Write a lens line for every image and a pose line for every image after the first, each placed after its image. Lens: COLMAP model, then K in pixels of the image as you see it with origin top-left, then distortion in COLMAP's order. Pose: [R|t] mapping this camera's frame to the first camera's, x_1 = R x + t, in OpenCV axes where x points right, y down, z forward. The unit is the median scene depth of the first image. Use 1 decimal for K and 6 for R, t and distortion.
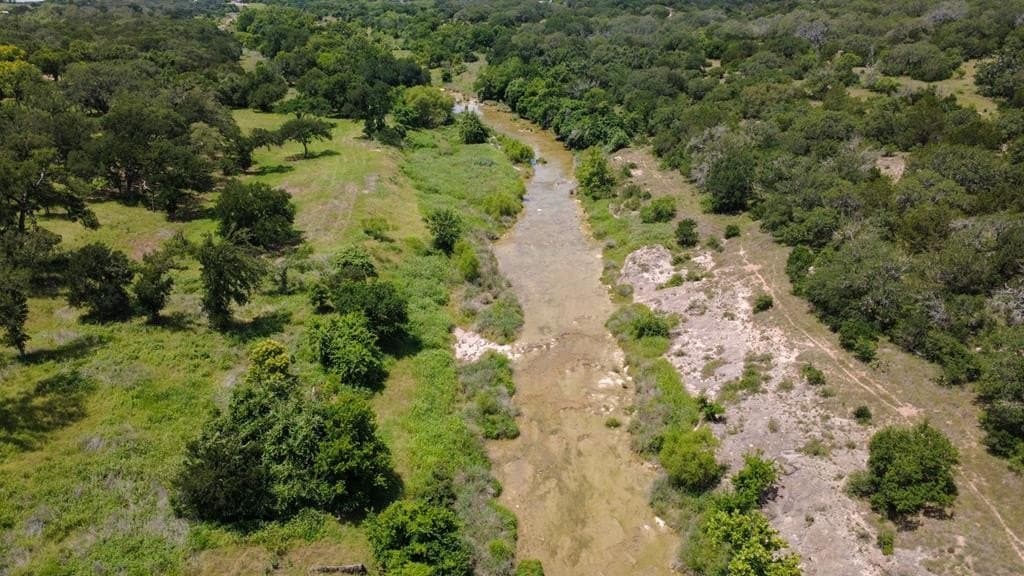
lens RADIAL K [[733.2, 0, 512.0], [0, 733.2, 288.0], [0, 0, 1]] dist [0.001908, -0.006767]
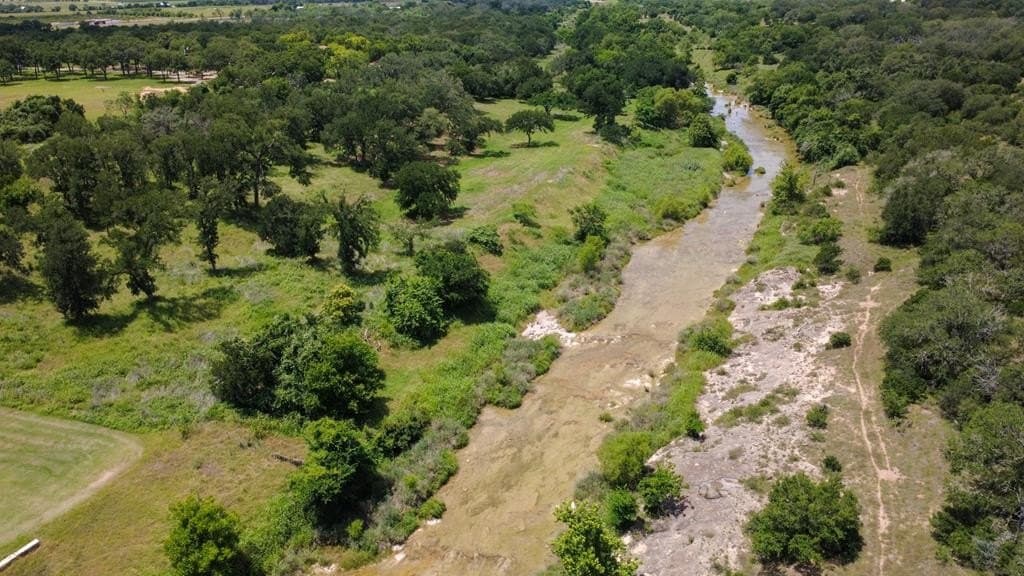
lens RADIAL K [[733.2, 0, 512.0], [0, 733.2, 288.0], [0, 0, 1]] dist [0.001908, -0.006767]
pose [[0.899773, 0.162878, -0.404820, 0.260892], [-0.161096, 0.986179, 0.038727, -0.010644], [0.405533, 0.030370, 0.913576, -0.008644]]
